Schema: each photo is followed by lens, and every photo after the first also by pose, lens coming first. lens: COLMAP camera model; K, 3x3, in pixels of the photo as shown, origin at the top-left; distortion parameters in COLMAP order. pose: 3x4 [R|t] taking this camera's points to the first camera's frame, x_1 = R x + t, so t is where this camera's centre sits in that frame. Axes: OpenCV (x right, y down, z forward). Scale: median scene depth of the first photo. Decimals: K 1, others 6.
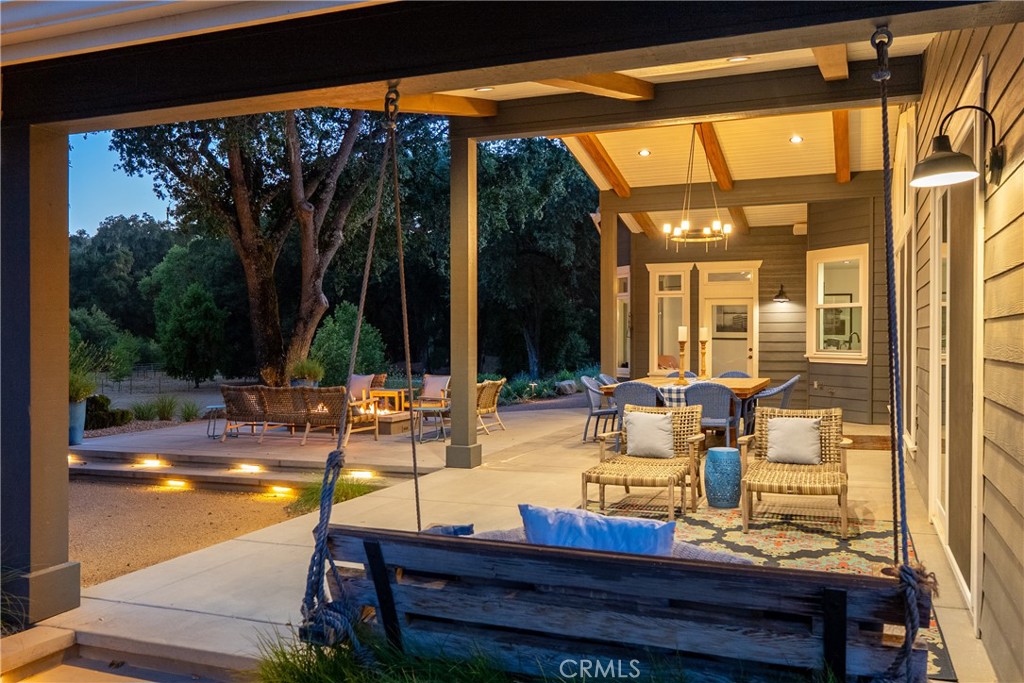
lens RADIAL K [[849.2, 0, 509.8], [0, 849.2, 344.1], [0, 0, 1]] dist [0.001396, 0.004141]
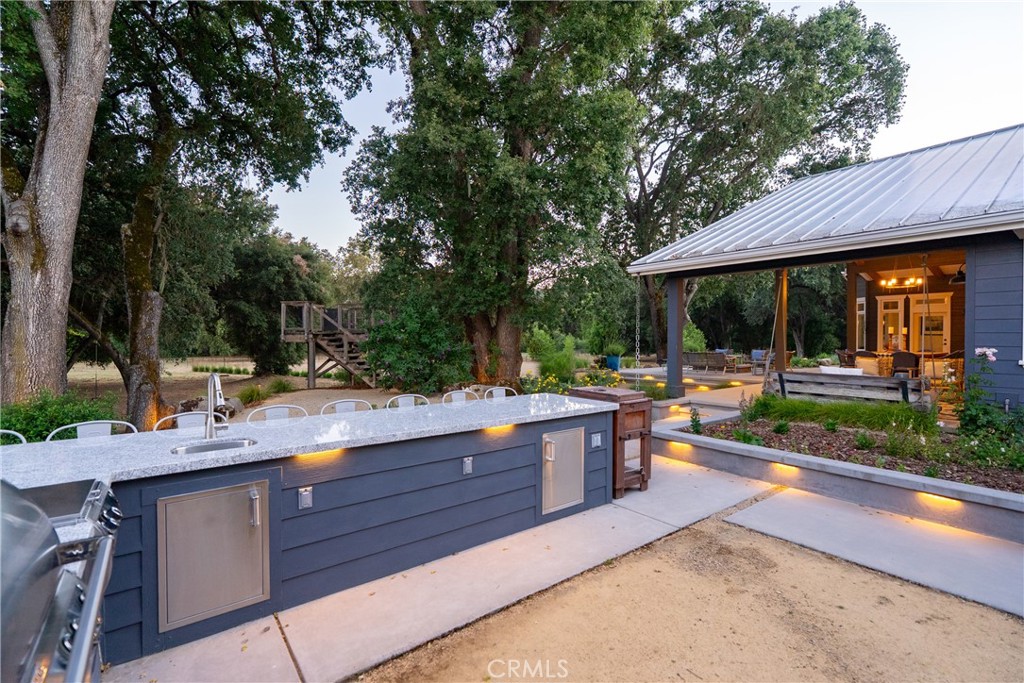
lens RADIAL K [[460.2, 0, 513.7], [0, 460.2, 341.1], [0, 0, 1]] dist [-0.002205, 0.001590]
pose [[0.865610, 0.005948, -0.500683, -0.036981], [-0.005699, 0.999982, 0.002026, 0.014354], [0.500686, 0.001100, 0.865628, -0.404537]]
